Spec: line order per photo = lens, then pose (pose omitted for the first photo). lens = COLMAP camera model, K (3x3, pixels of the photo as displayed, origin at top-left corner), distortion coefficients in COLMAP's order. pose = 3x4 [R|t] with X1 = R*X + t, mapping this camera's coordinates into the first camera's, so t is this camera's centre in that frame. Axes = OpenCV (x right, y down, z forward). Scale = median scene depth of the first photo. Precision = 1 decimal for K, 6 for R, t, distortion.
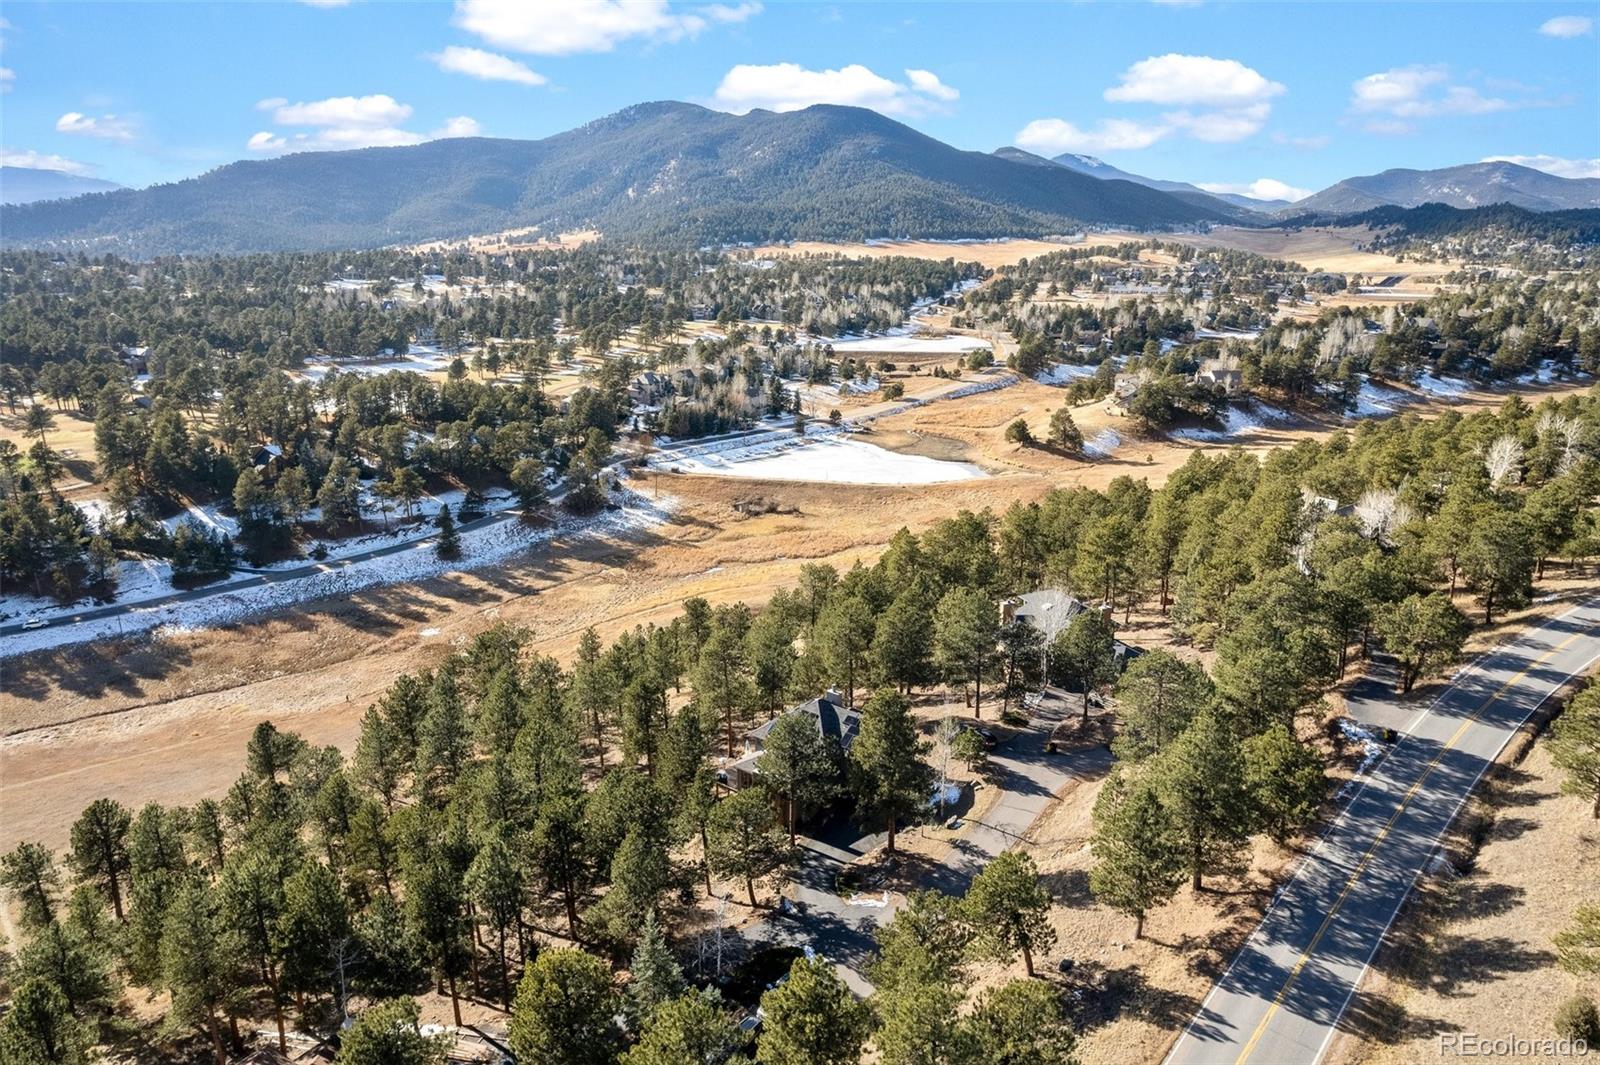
lens RADIAL K [[1054.0, 0, 795.5], [0, 1054.0, 529.5], [0, 0, 1]] dist [-0.058547, 0.043386]
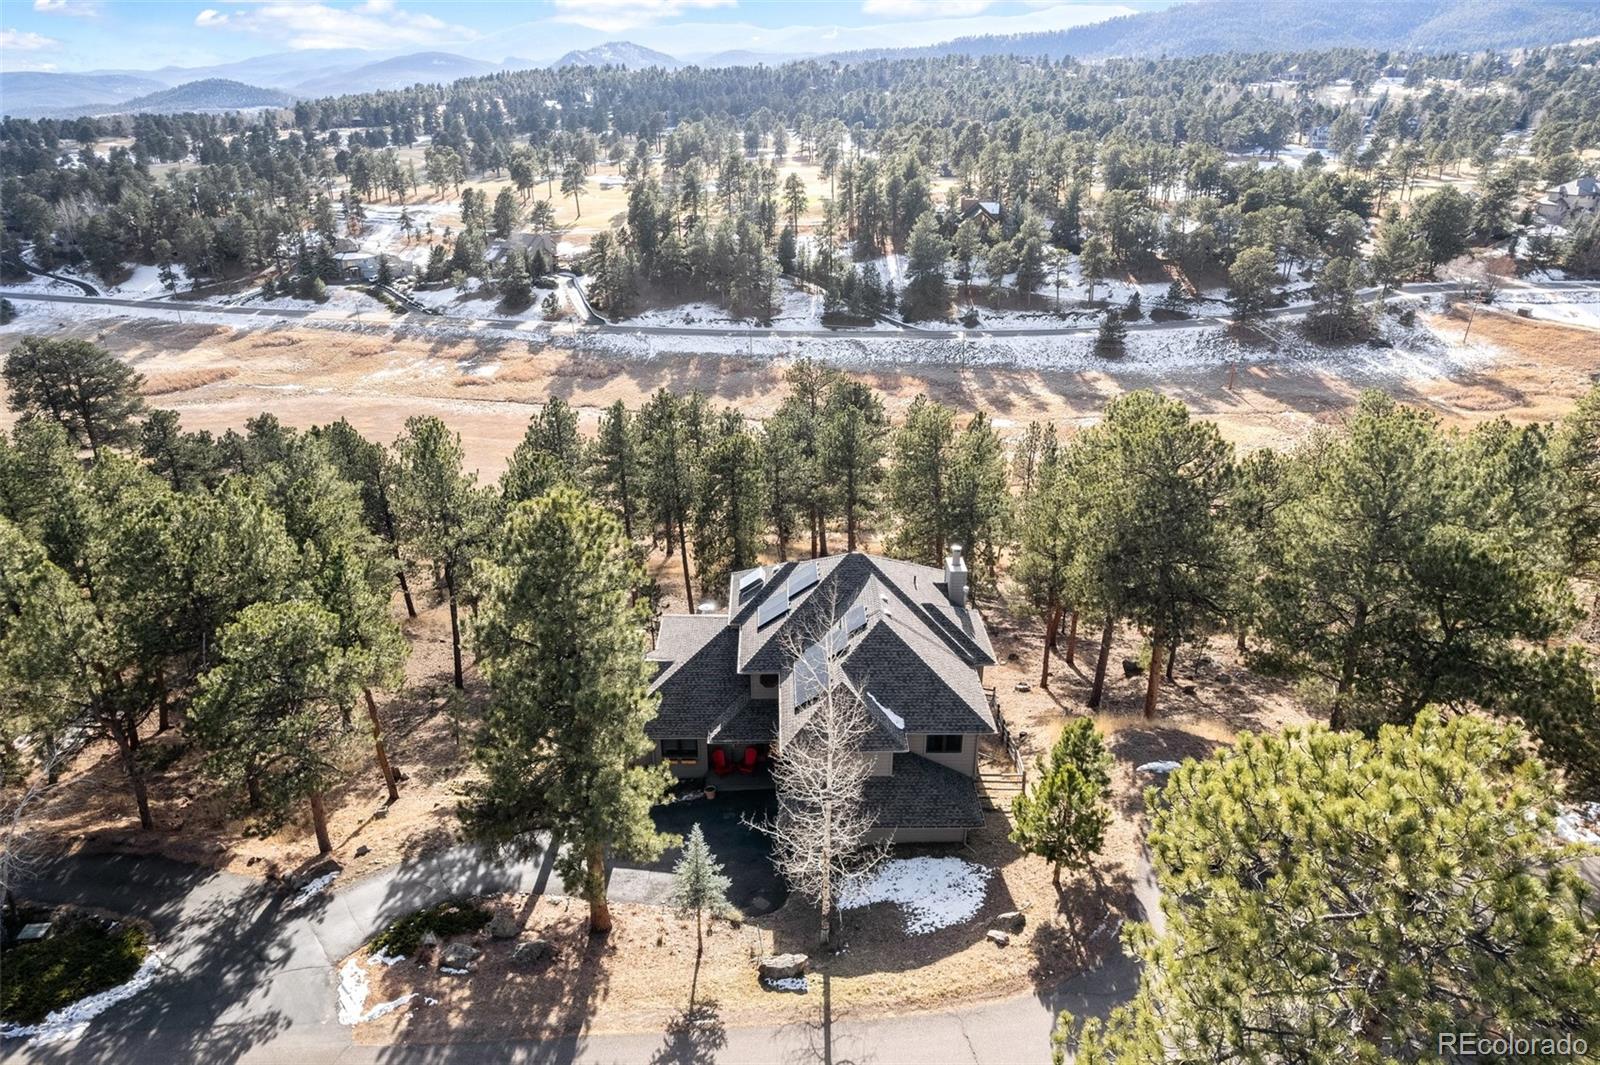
lens RADIAL K [[1054.0, 0, 805.9], [0, 1054.0, 539.2], [0, 0, 1]] dist [-0.058547, 0.043386]
pose [[0.616623, 0.297038, -0.729071, 0.146198], [-0.201612, 0.954787, 0.218483, 0.033282], [0.761005, 0.012268, 0.648630, 0.330500]]
